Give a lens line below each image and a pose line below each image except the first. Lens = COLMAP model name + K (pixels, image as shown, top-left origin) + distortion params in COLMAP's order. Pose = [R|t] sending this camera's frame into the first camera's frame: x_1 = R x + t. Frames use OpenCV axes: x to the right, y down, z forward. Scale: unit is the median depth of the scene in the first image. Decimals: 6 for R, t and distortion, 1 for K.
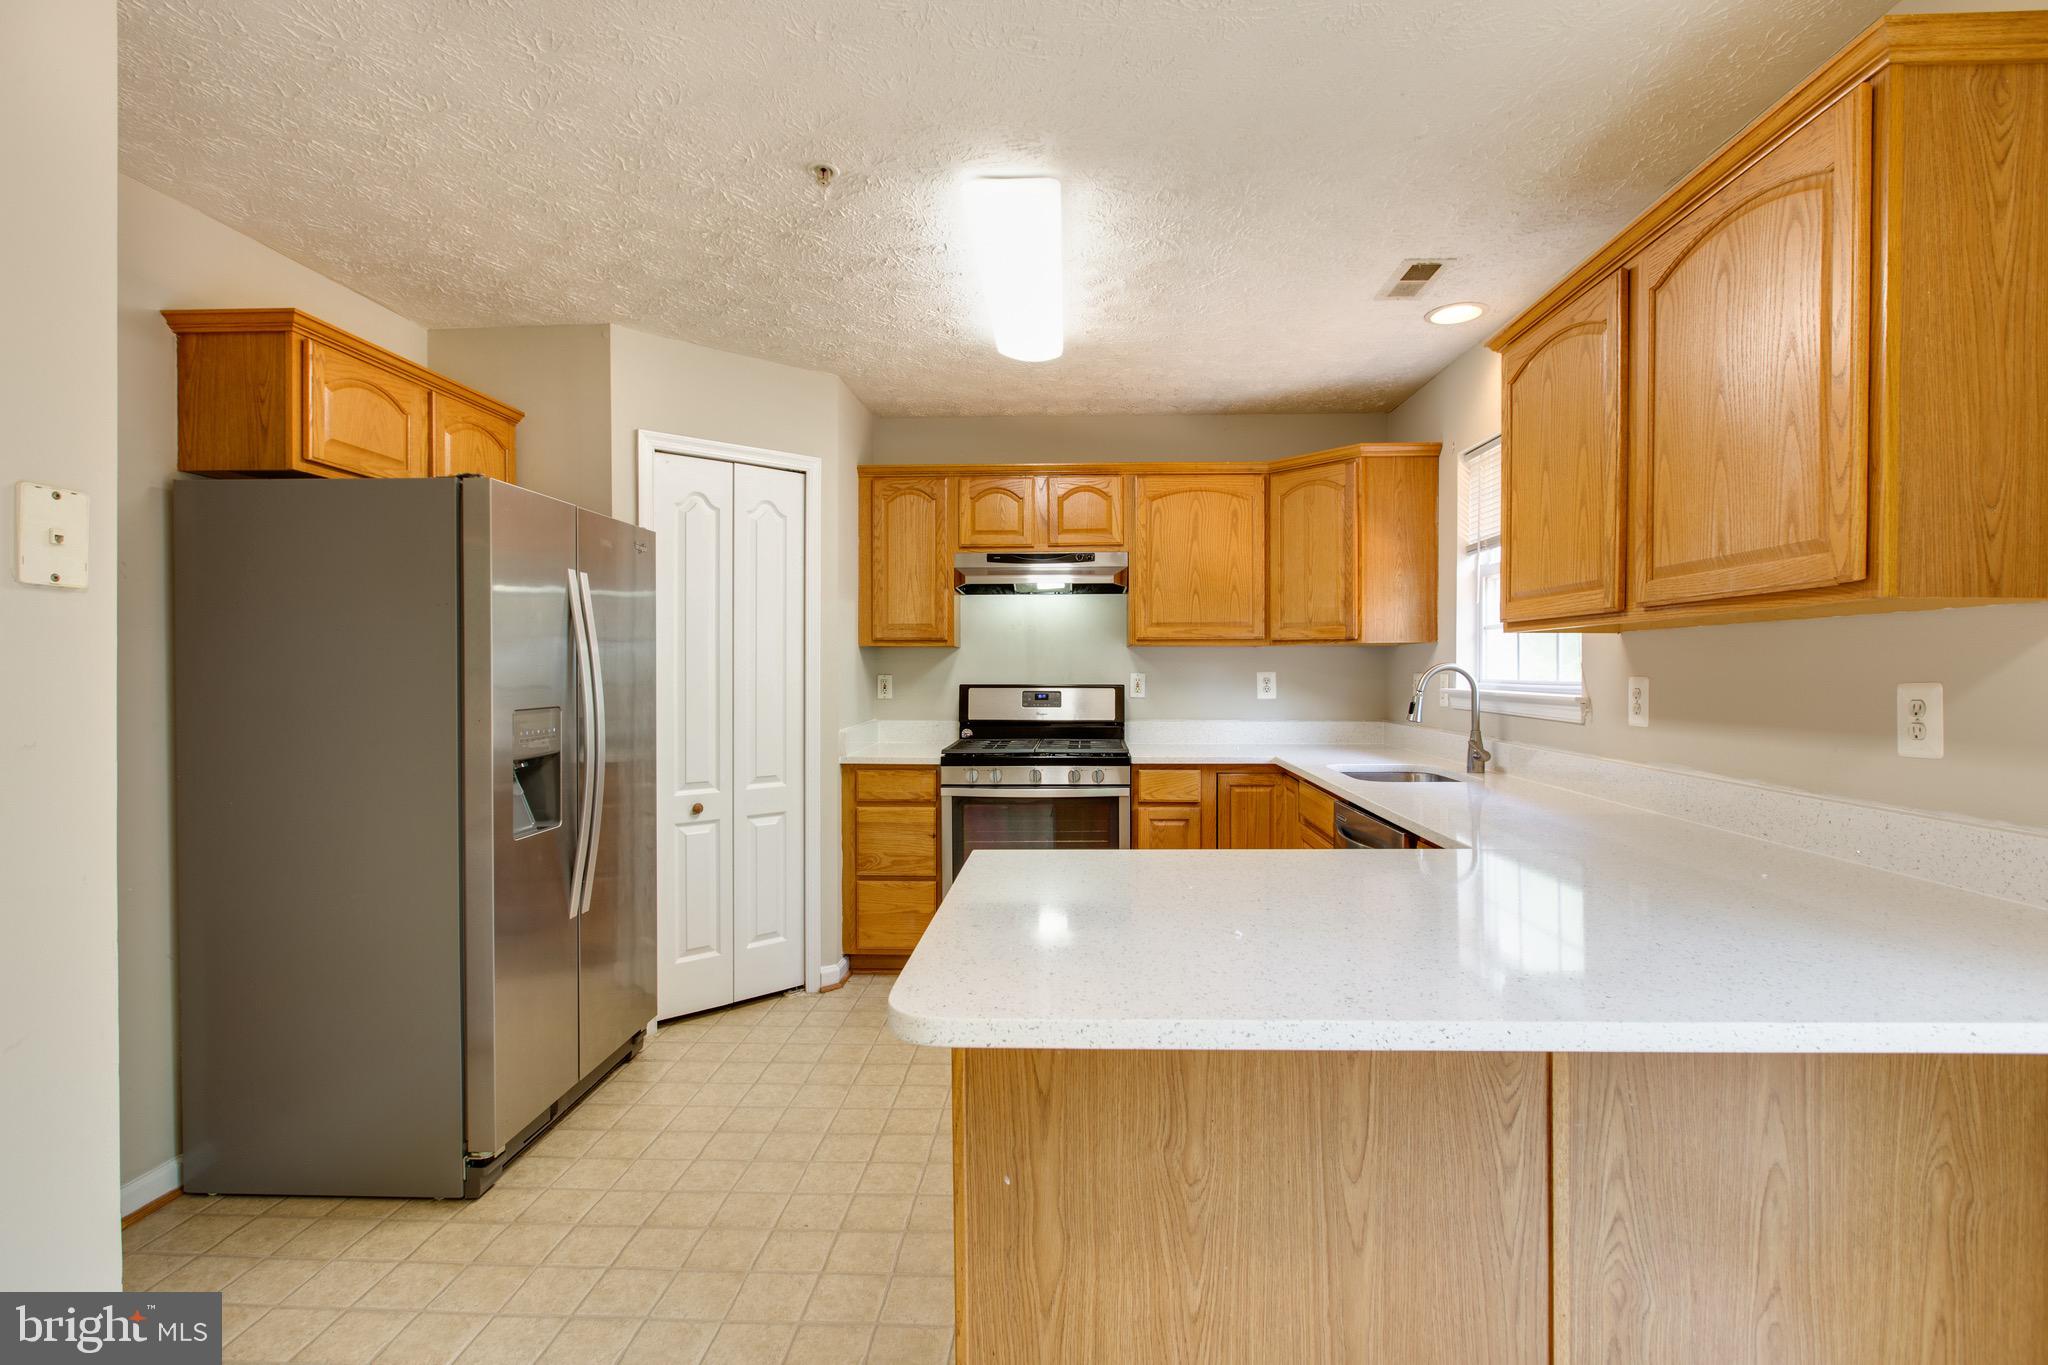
lens RADIAL K [[935.5, 0, 1022.0], [0, 935.5, 688.0], [0, 0, 1]] dist [-0.000373, 0.000035]
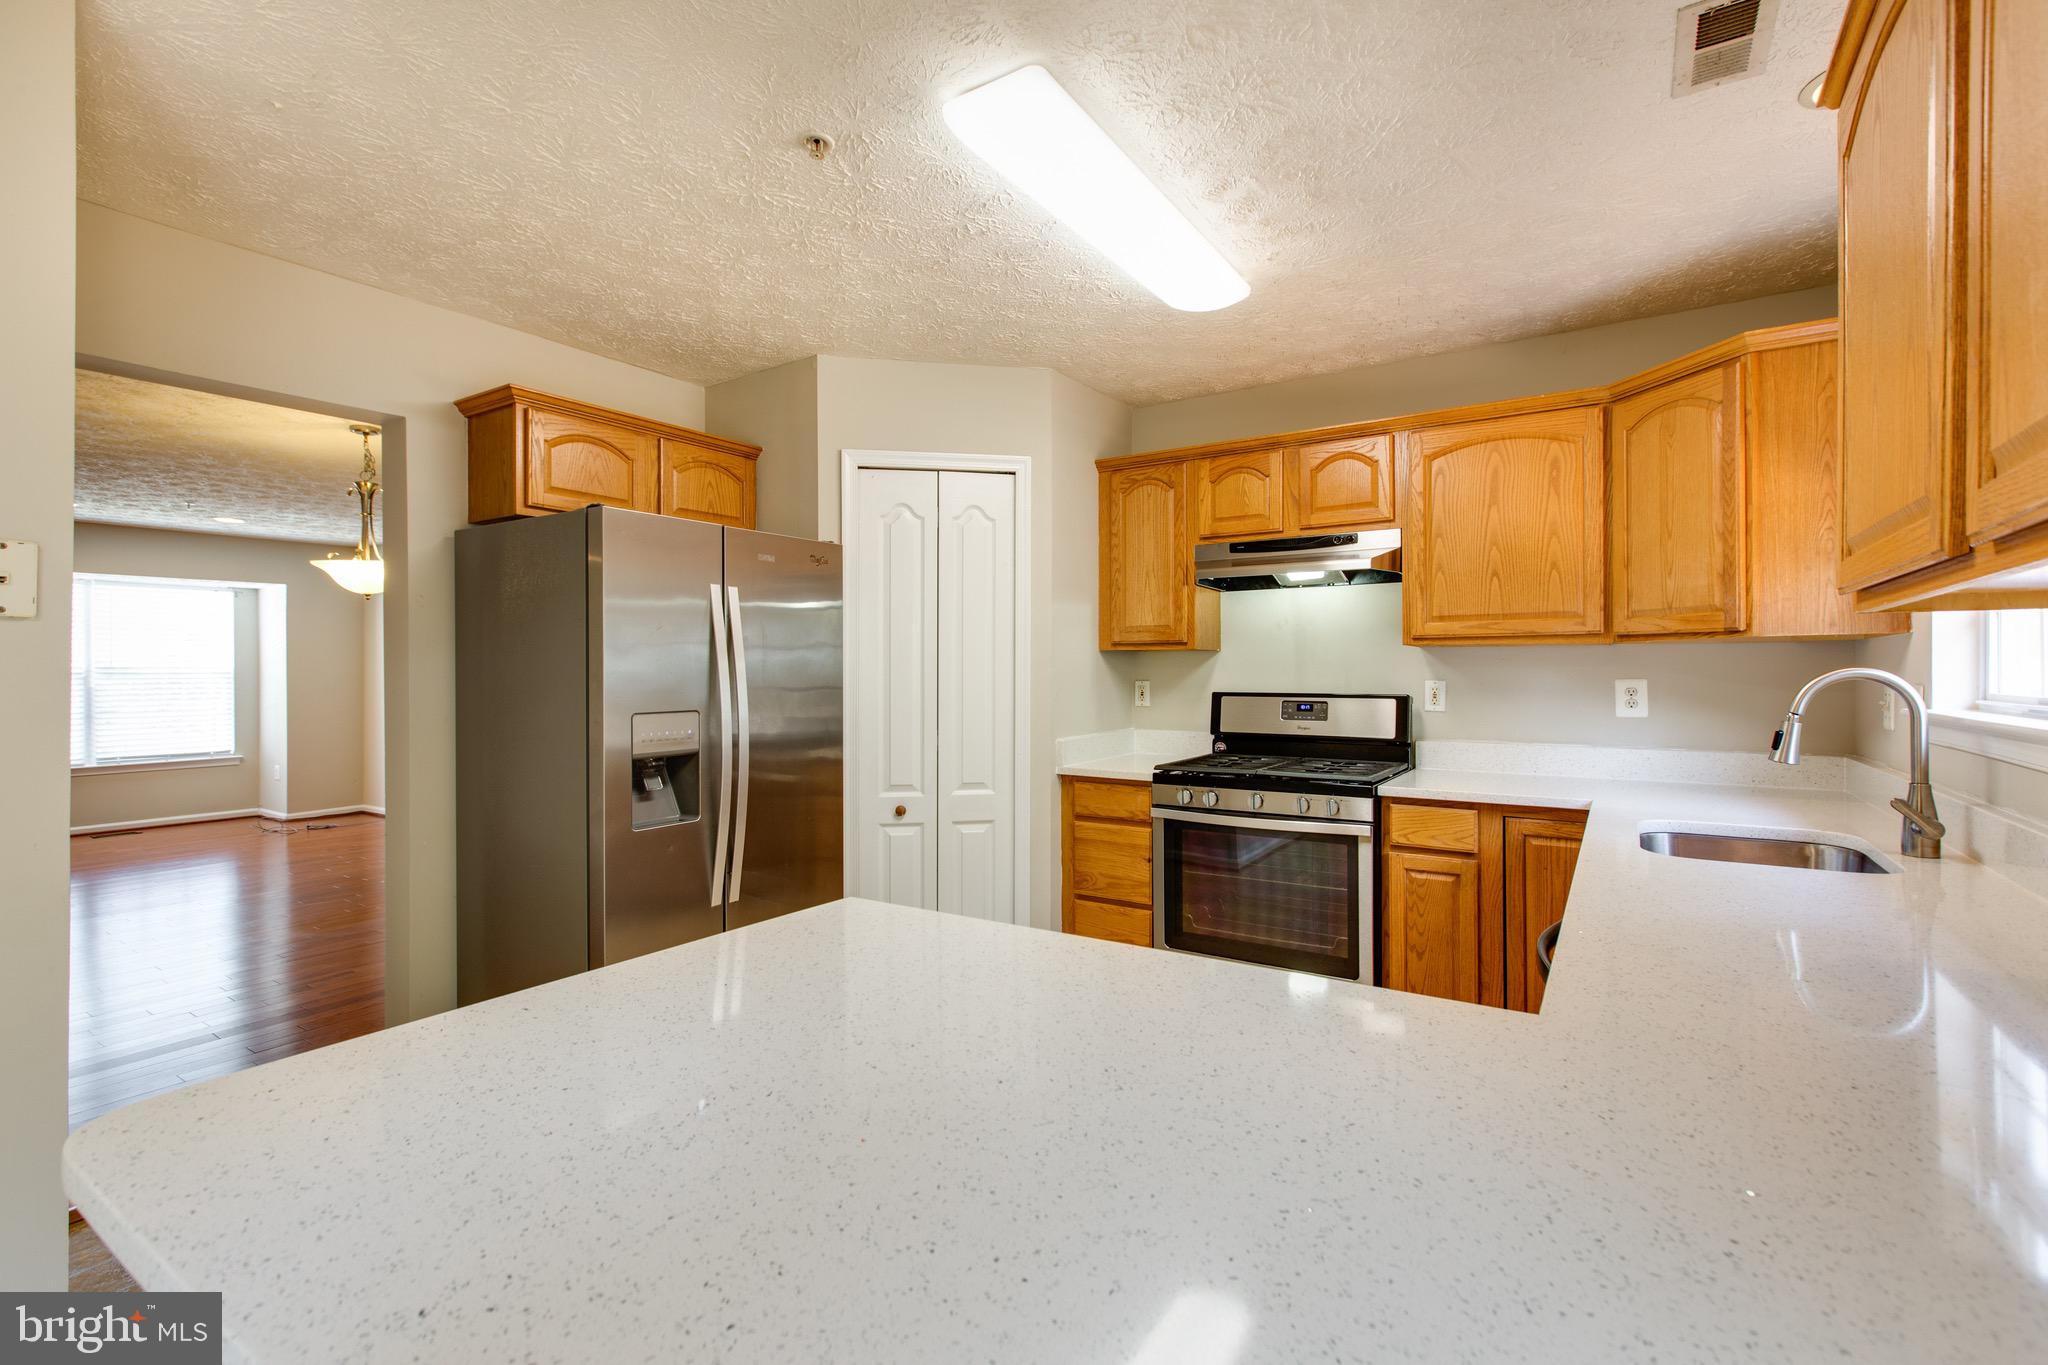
lens RADIAL K [[891.3, 0, 1035.0], [0, 891.3, 680.7], [0, 0, 1]] dist [0.001217, -0.000196]
pose [[0.859859, 0.004936, -0.510508, 0.247657], [-0.010632, 0.999910, -0.008240, -0.006597], [0.510421, 0.012513, 0.859833, 0.203706]]
